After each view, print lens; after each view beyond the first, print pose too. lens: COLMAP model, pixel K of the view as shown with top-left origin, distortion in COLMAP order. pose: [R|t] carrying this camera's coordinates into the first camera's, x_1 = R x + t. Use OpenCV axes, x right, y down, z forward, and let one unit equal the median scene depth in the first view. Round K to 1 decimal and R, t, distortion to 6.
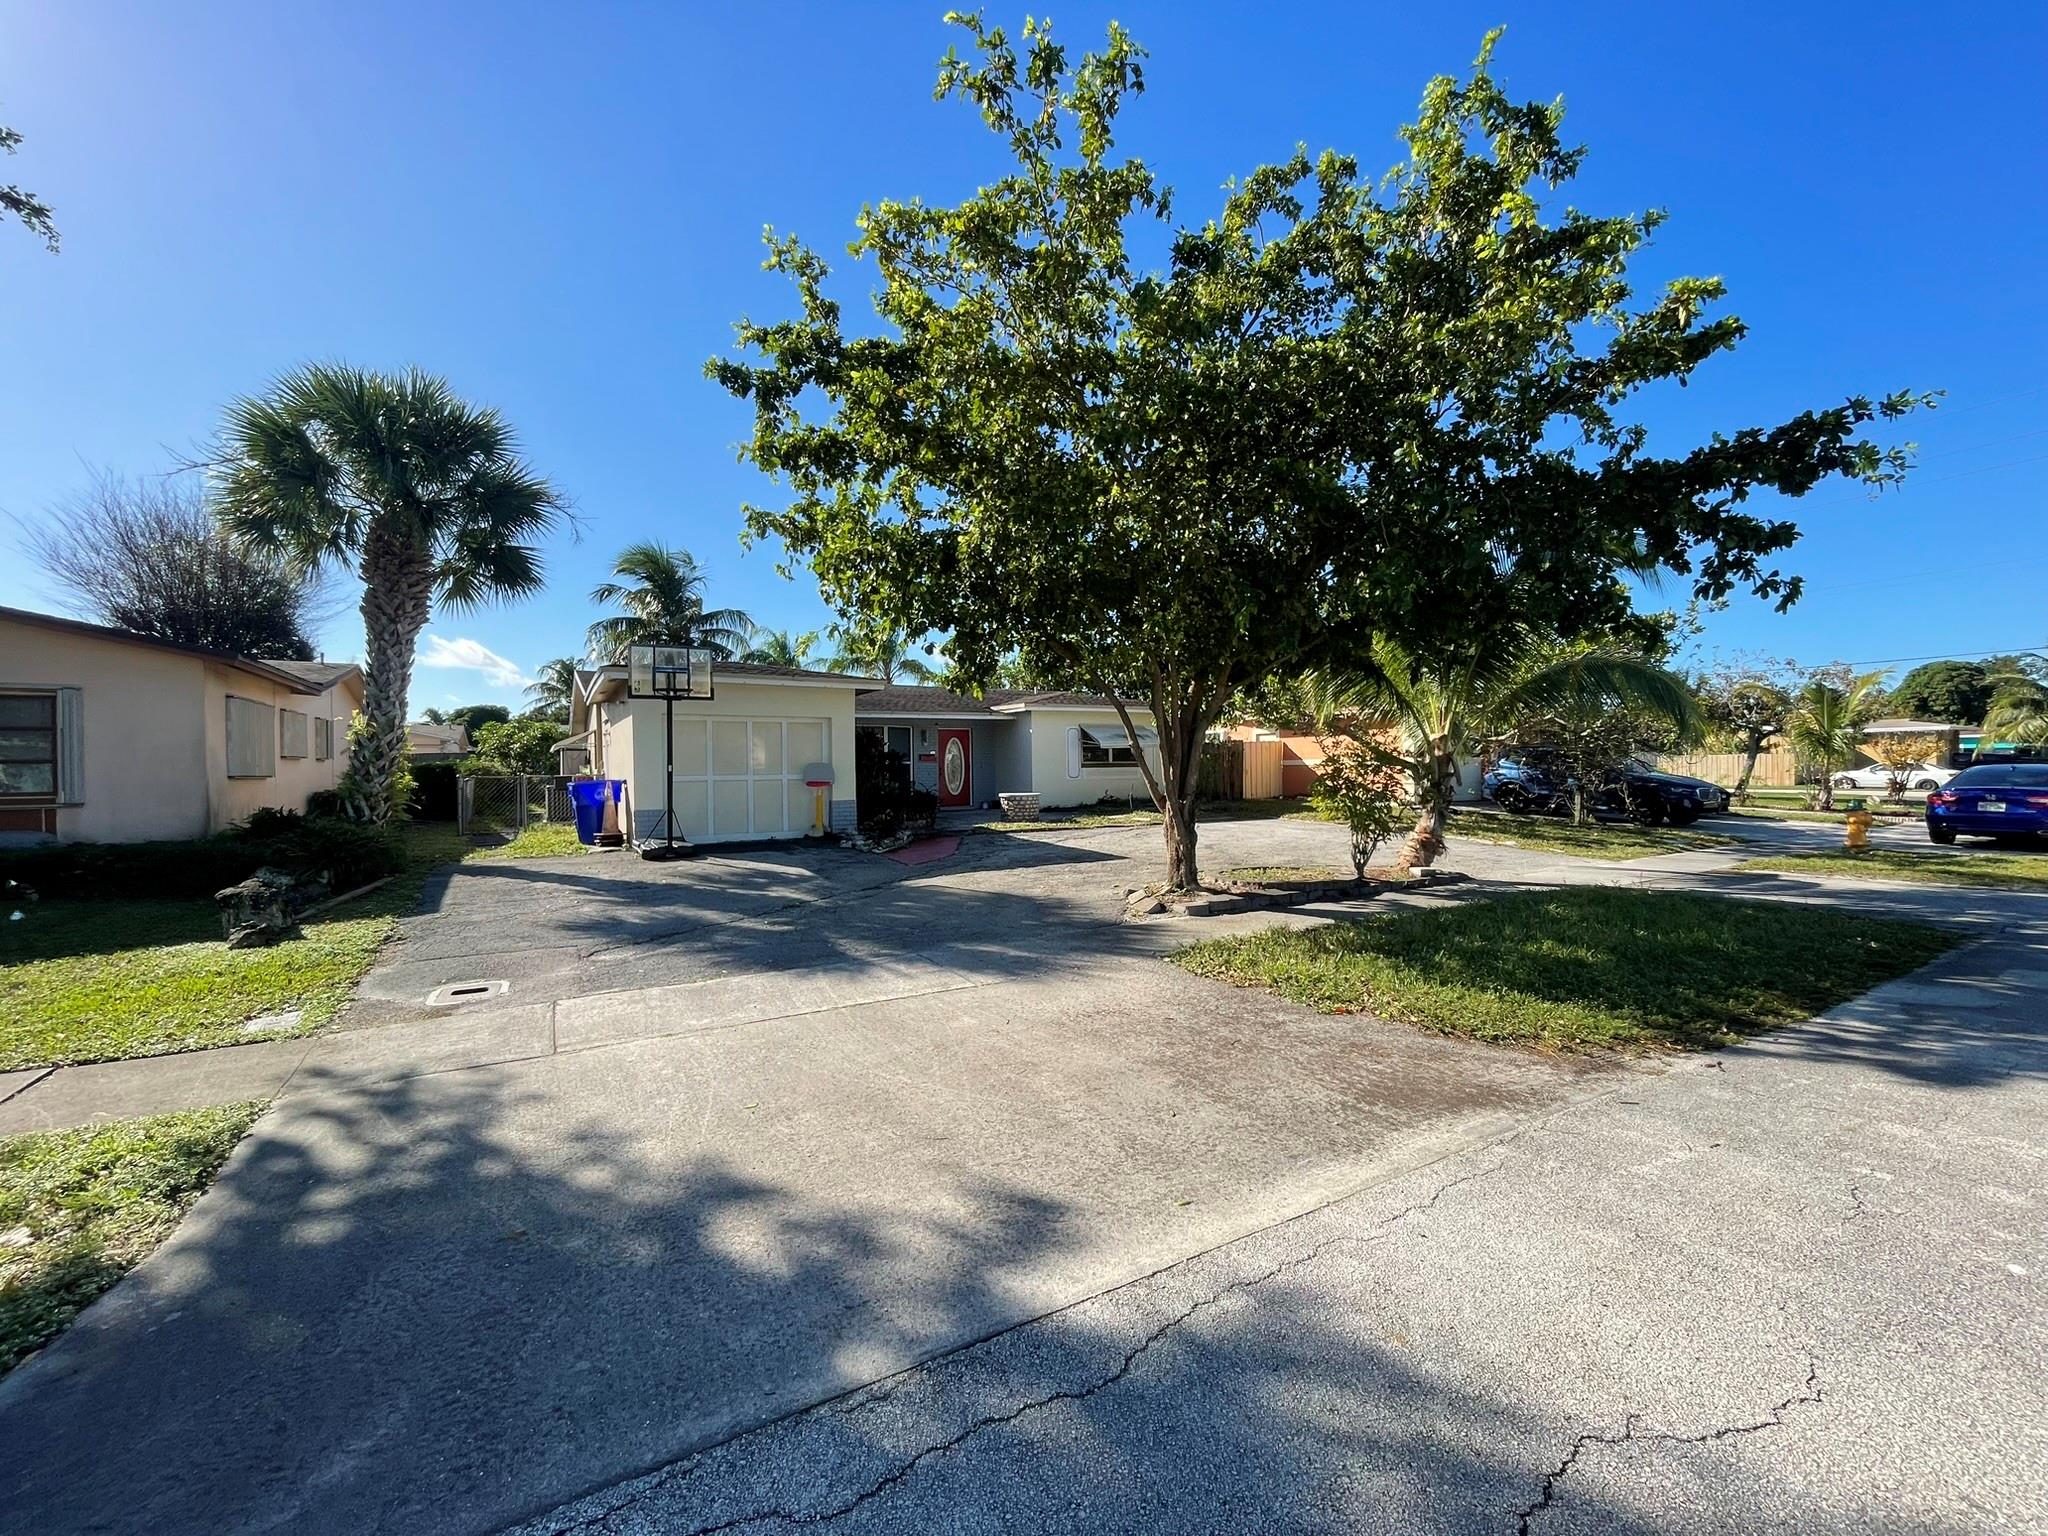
lens RADIAL K [[827.5, 0, 1012.6], [0, 827.5, 764.2], [0, 0, 1]] dist [-0.017421, 0.000549]
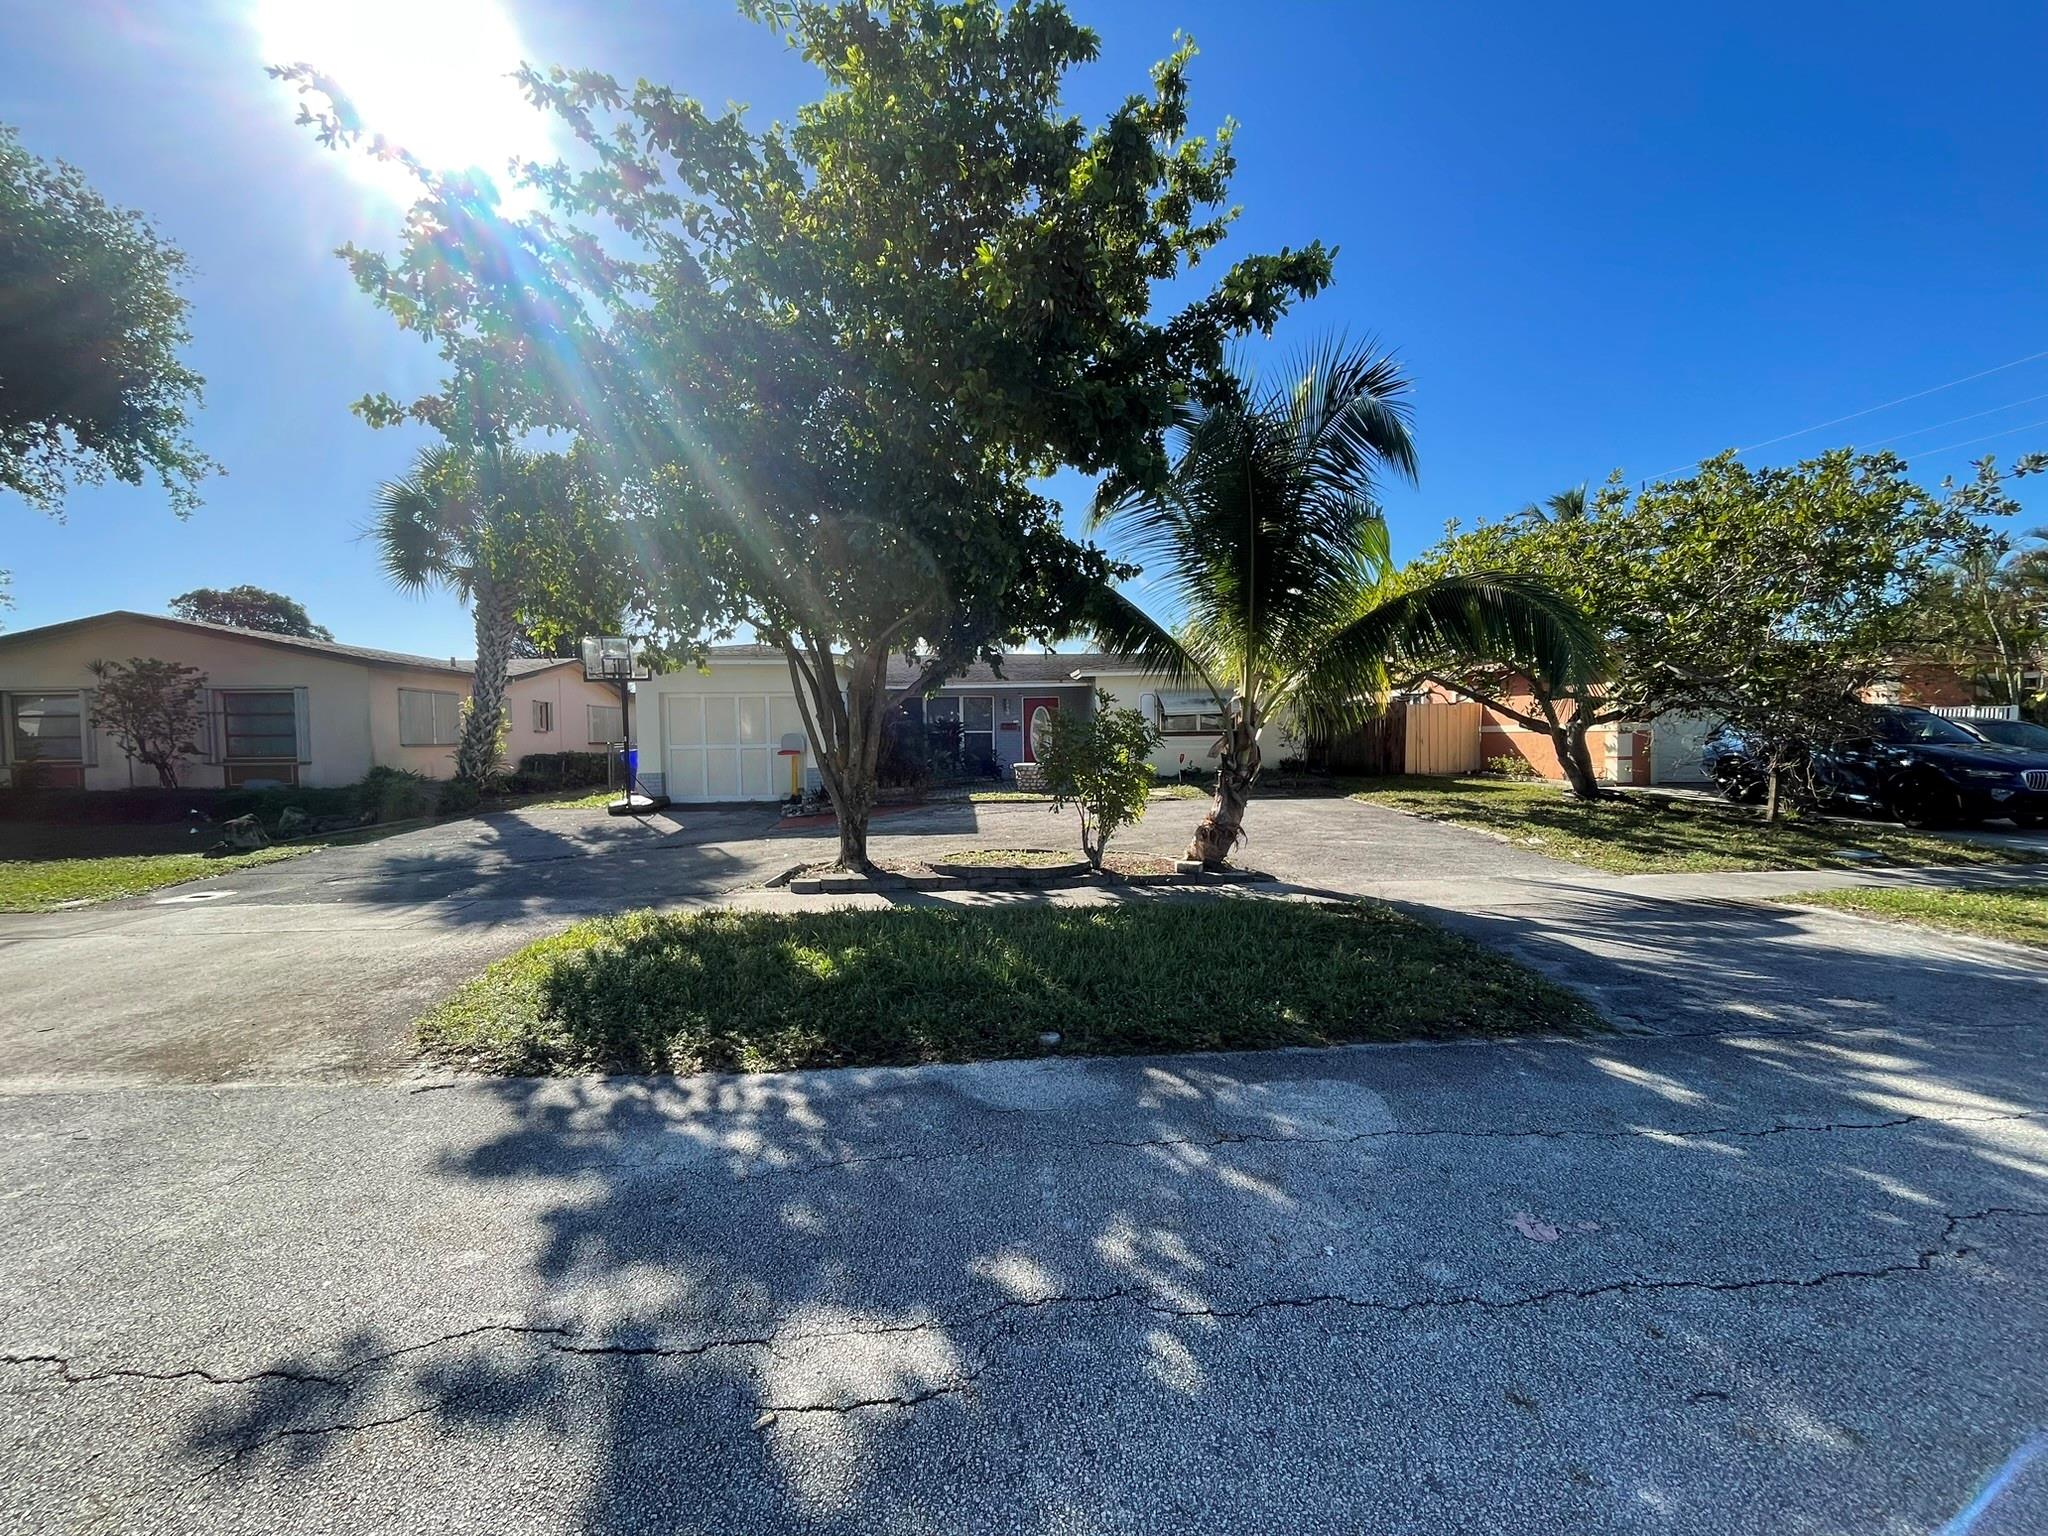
lens RADIAL K [[827.5, 0, 1012.6], [0, 827.5, 764.2], [0, 0, 1]] dist [-0.017421, 0.000549]
pose [[0.894015, 0.013951, -0.447819, 0.728504], [0.003908, 0.999234, 0.038930, -0.002952], [0.448020, -0.036554, 0.893276, 0.213277]]
